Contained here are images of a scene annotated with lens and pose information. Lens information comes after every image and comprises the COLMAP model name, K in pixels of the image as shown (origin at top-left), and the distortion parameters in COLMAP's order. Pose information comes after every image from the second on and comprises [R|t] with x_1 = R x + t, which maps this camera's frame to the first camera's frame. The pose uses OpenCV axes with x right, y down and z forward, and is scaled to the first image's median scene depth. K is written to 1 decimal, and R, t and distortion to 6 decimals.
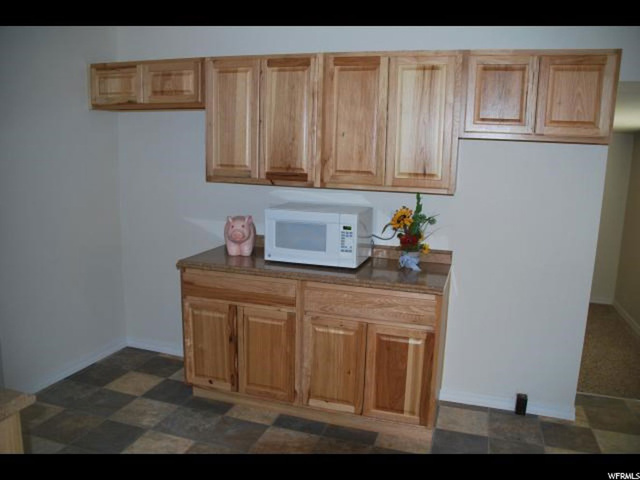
lens RADIAL K [[511.1, 0, 320.0], [0, 511.1, 240.0], [0, 0, 1]] dist [-0.151821, 0.150277]
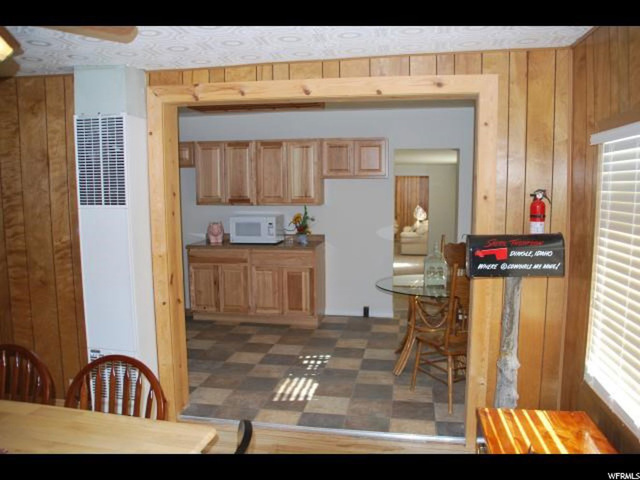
lens RADIAL K [[511.1, 0, 320.0], [0, 511.1, 240.0], [0, 0, 1]] dist [-0.151821, 0.150277]
pose [[0.990805, -0.047861, 0.126547, -0.012658], [0.055021, 0.997040, -0.053706, 0.156495], [-0.123602, 0.060175, 0.990506, -1.022586]]
